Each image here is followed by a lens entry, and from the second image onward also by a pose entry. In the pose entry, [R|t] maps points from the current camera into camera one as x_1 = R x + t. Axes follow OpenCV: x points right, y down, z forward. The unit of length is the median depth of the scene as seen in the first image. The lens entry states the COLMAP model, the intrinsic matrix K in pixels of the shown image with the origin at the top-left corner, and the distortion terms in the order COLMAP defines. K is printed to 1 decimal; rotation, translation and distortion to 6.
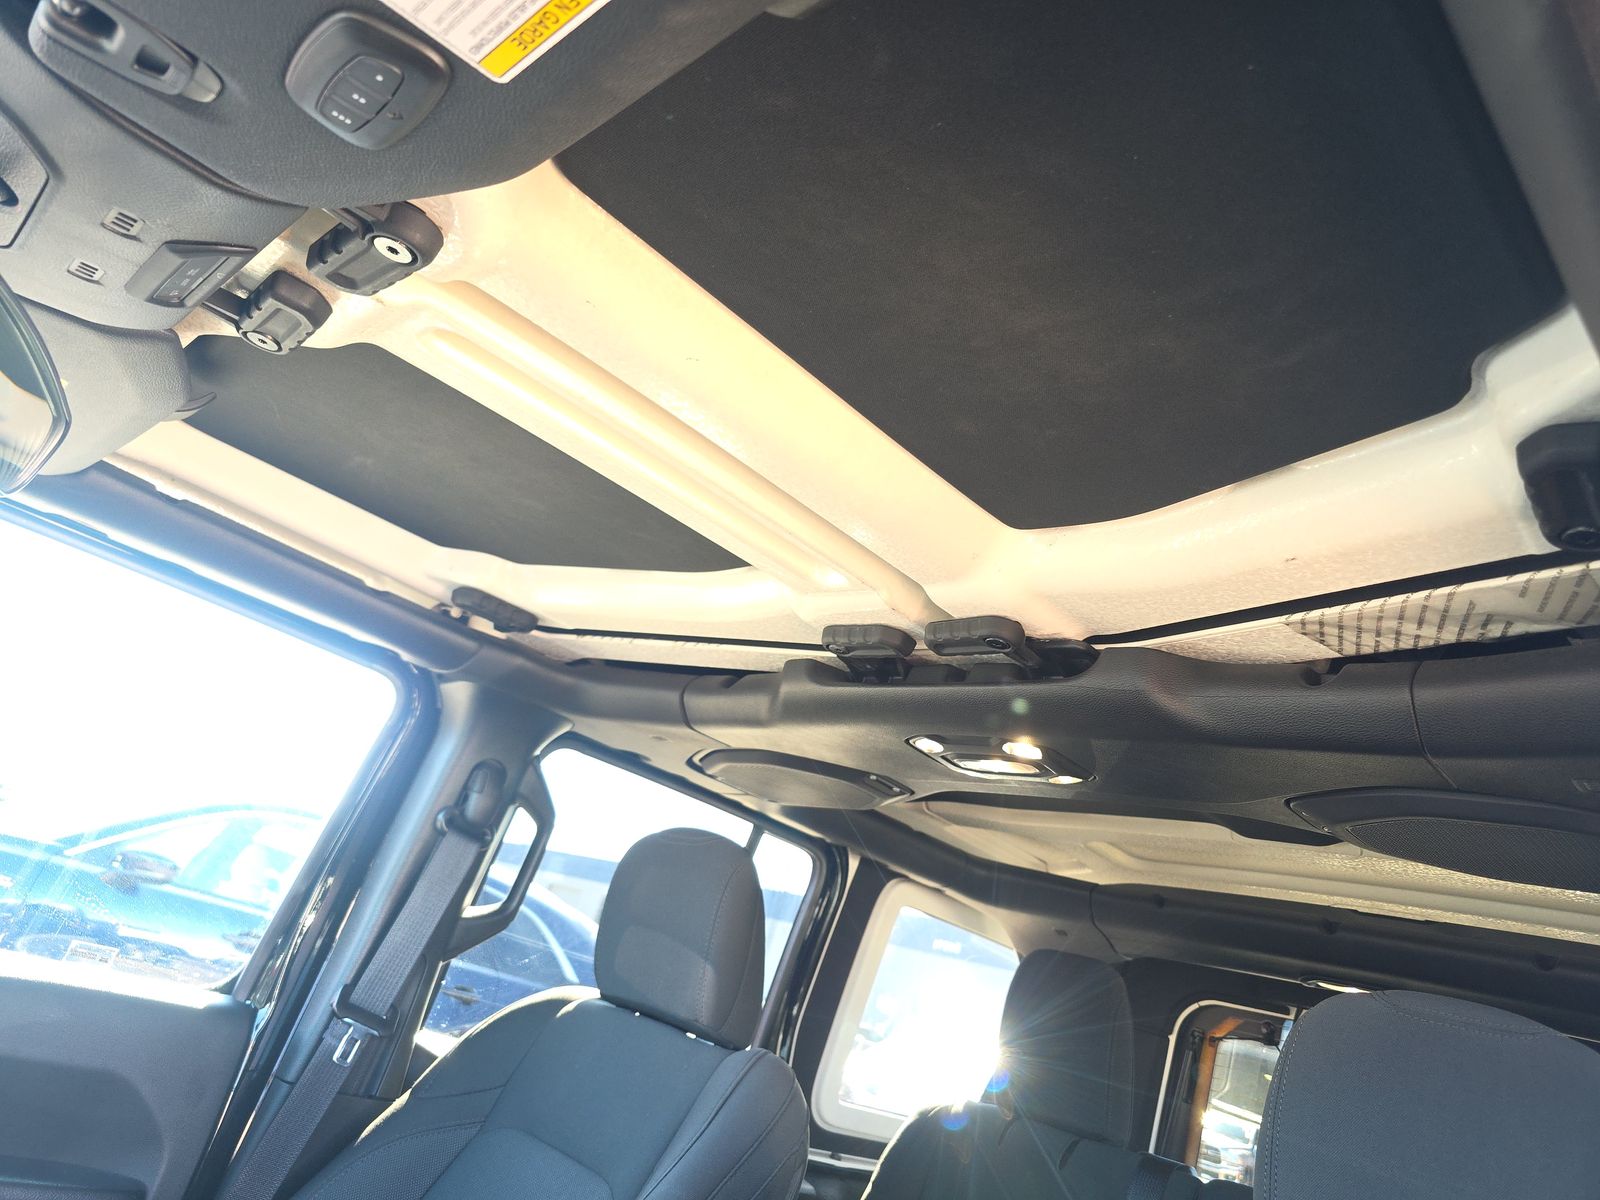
lens RADIAL K [[1049.6, 0, 800.0], [0, 1049.6, 600.0], [0, 0, 1]] dist [0.015754, -0.022109]
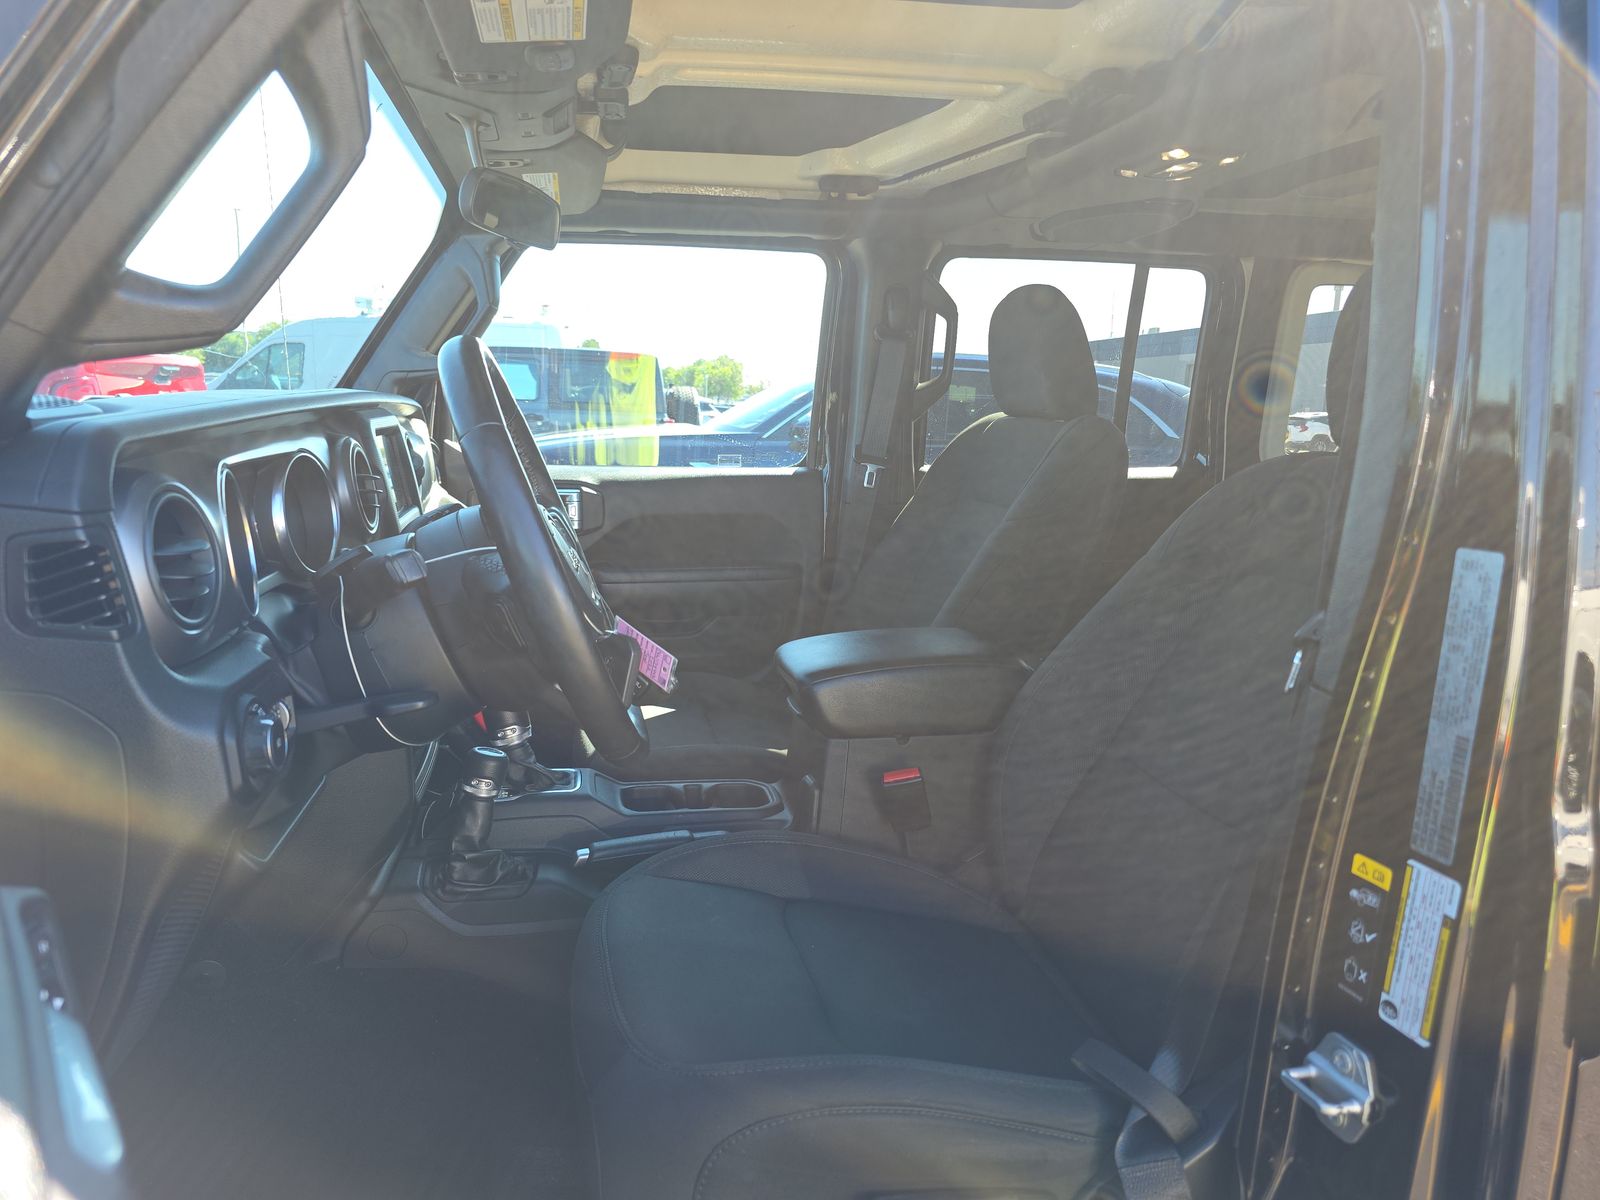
lens RADIAL K [[1049.6, 0, 800.0], [0, 1049.6, 600.0], [0, 0, 1]] dist [0.015754, -0.022109]
pose [[0.799276, -0.144915, -0.583230, 0.411863], [0.388860, 0.864651, 0.318066, 0.017662], [0.458198, -0.481018, 0.747447, -0.375303]]
